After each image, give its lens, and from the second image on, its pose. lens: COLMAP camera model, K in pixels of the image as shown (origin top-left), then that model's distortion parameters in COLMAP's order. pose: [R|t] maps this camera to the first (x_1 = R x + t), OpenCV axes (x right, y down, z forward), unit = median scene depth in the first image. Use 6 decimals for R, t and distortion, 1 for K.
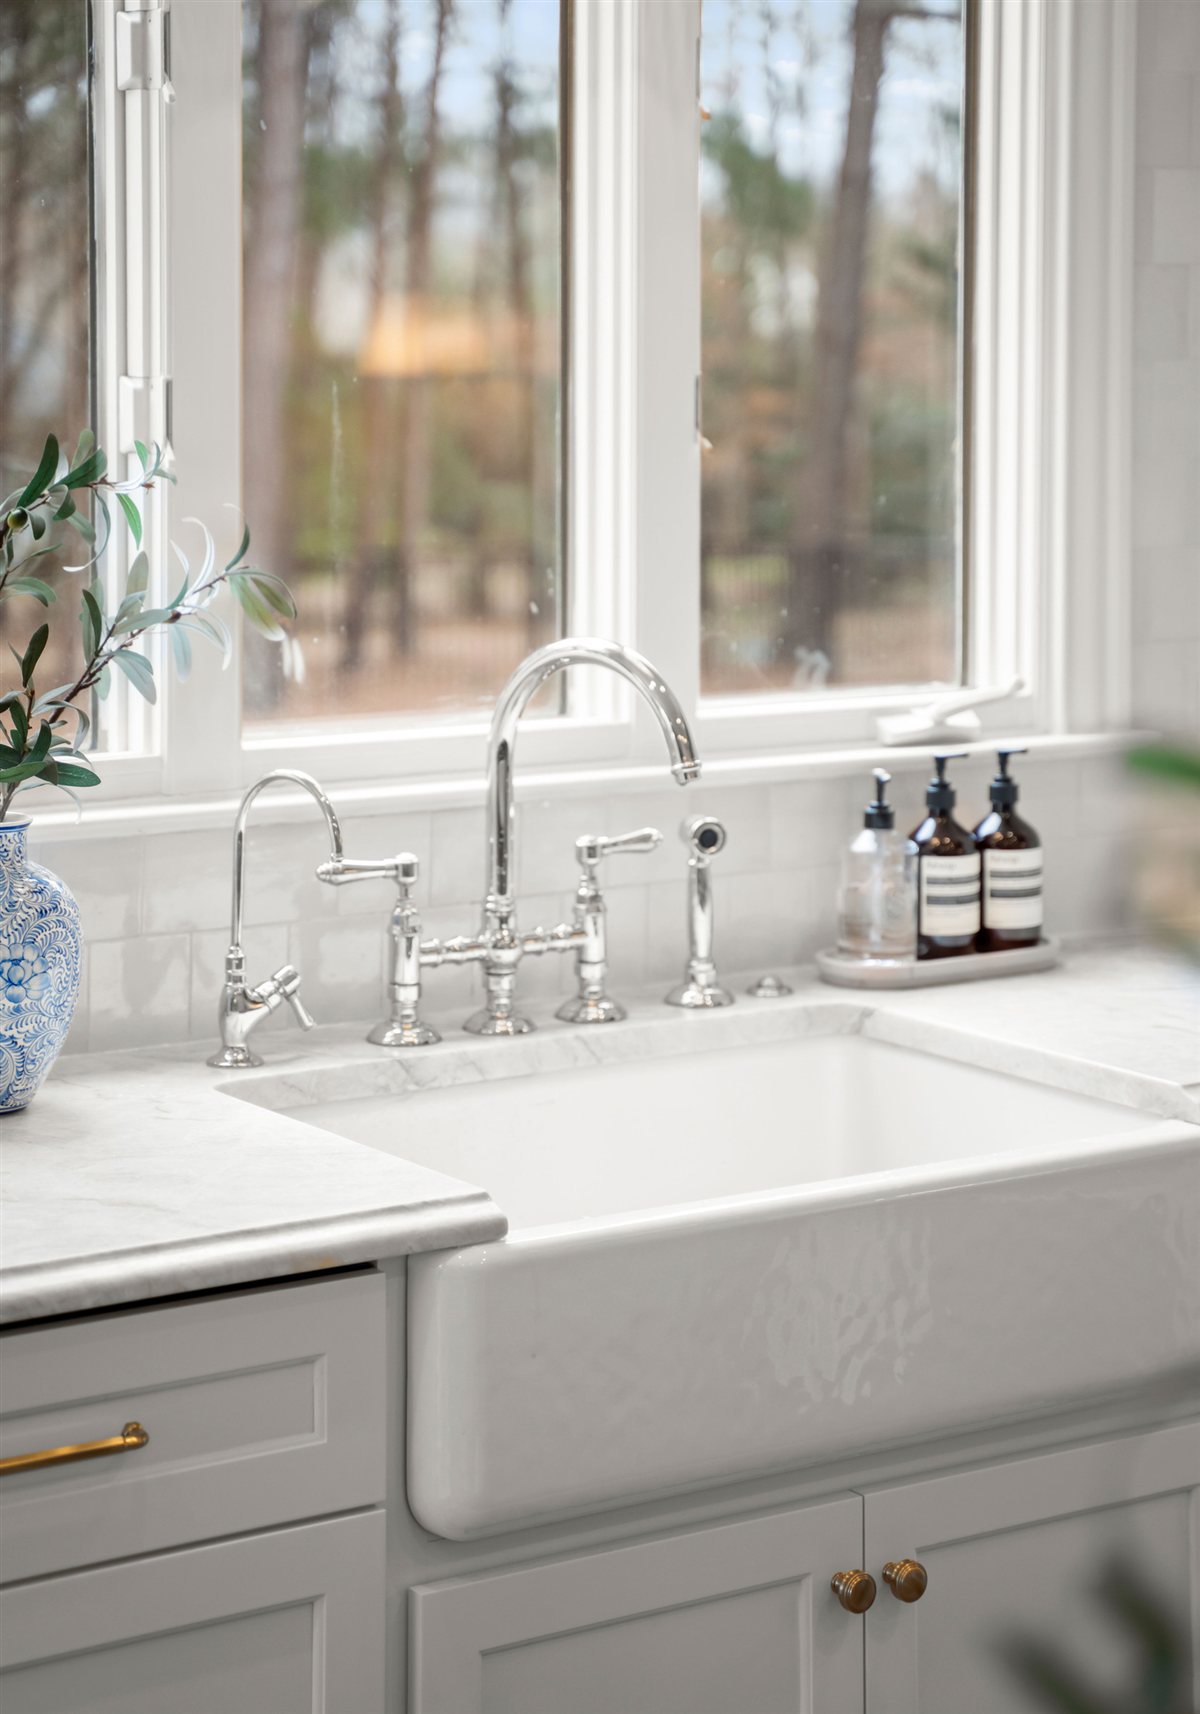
lens RADIAL K [[3506.6, 0, 597.7], [0, 3506.6, 856.3], [0, 0, 1]] dist [0.068046, 0.000000]
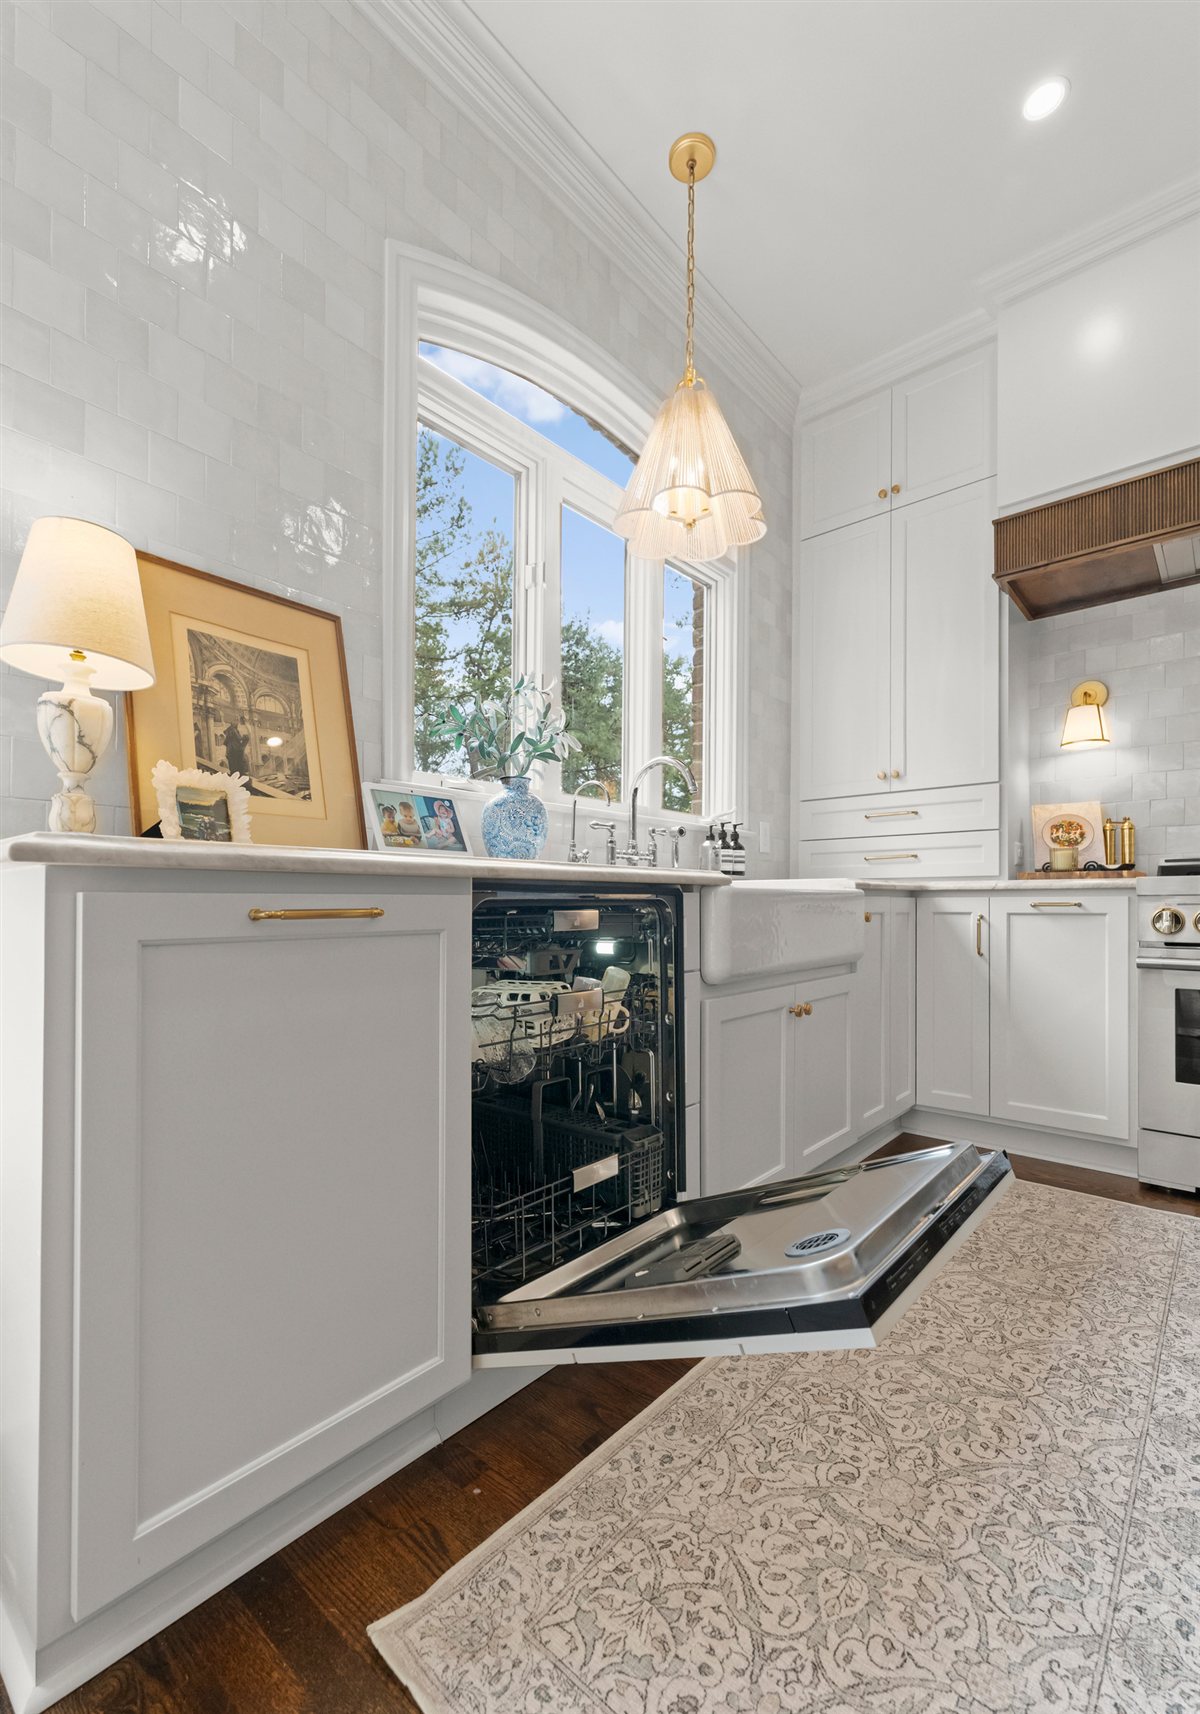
lens RADIAL K [[752.5, 0, 591.9], [0, 752.5, 892.8], [0, 0, 1]] dist [-0.008080, 0.002254]
pose [[0.970444, 0.002199, 0.241318, -0.225039], [0.033012, 0.989349, -0.141772, 0.152016], [-0.239059, 0.145548, 0.960035, 0.294591]]
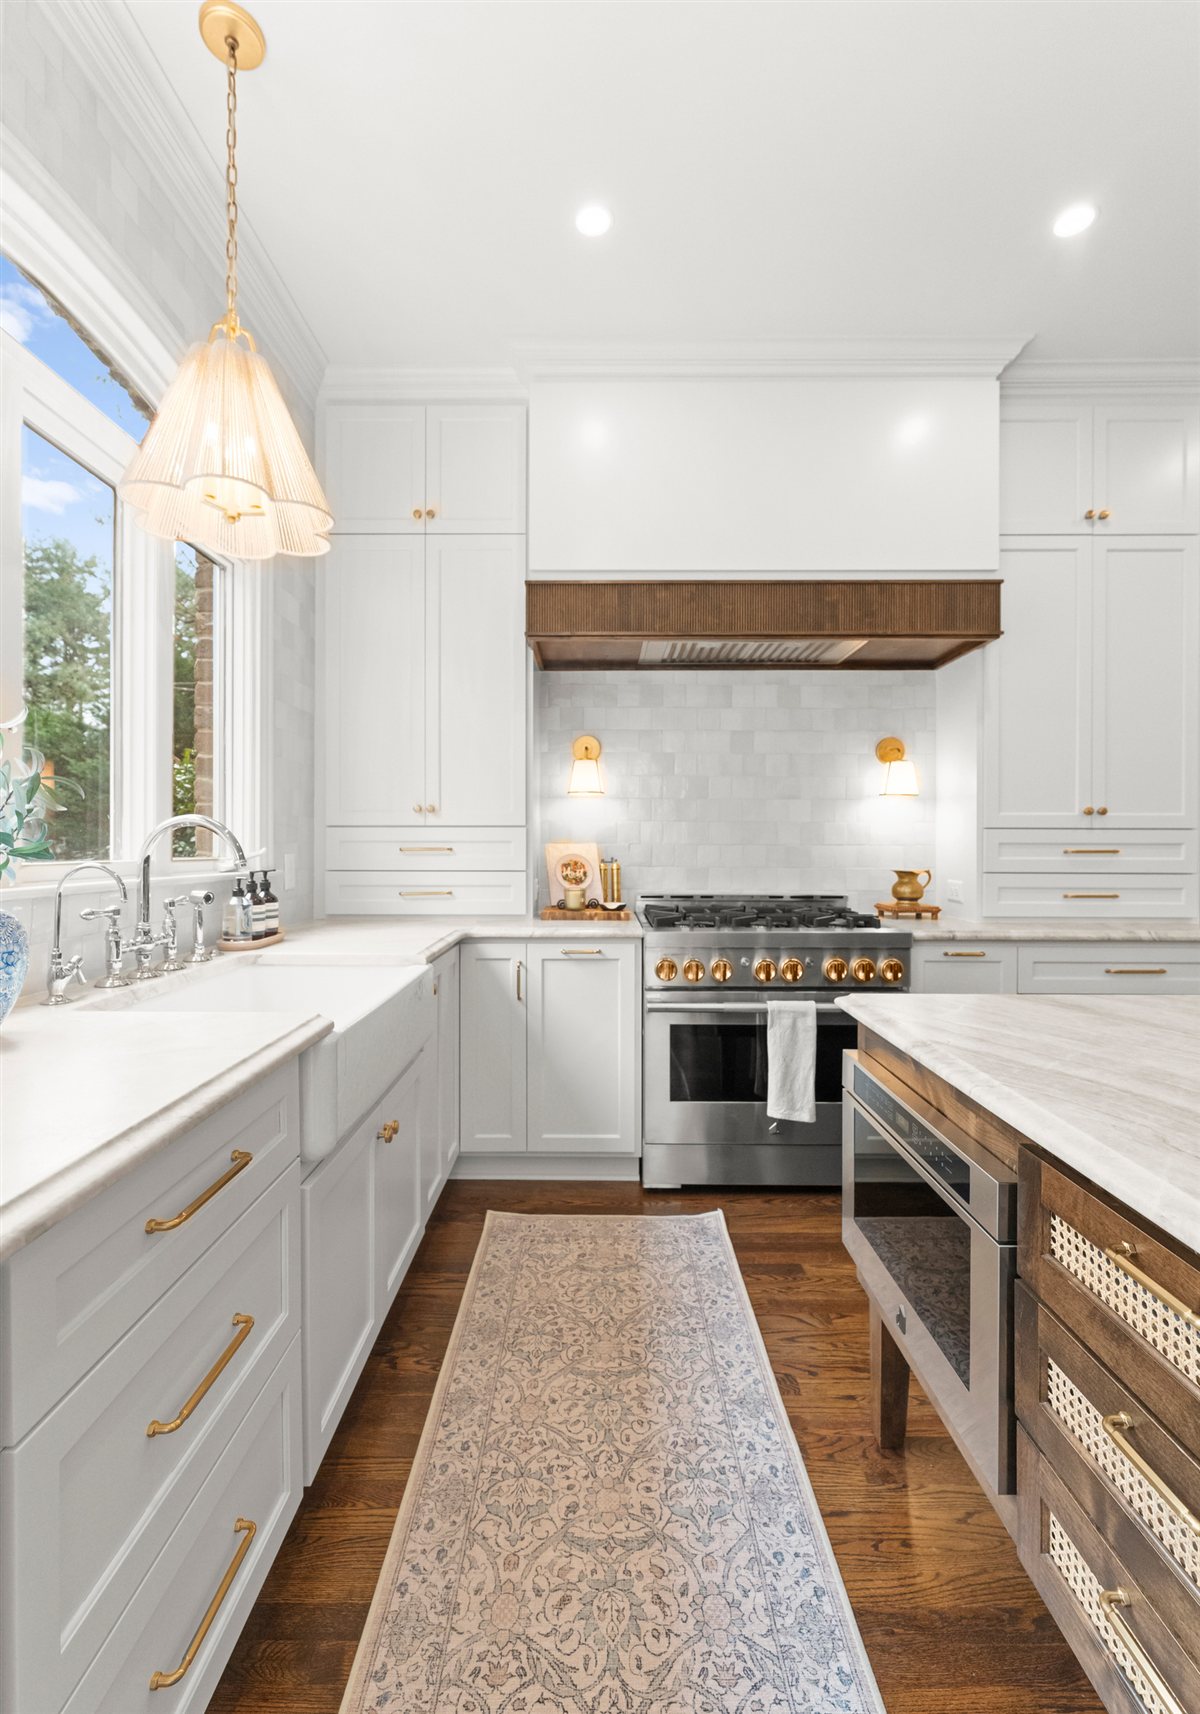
lens RADIAL K [[739.4, 0, 595.3], [0, 739.4, 850.7], [0, 0, 1]] dist [-0.005810, 0.001497]
pose [[0.577478, -0.005905, 0.816385, -0.252165], [0.110355, 0.991361, -0.070889, 0.030913], [-0.808914, 0.131029, 0.573141, 0.400088]]
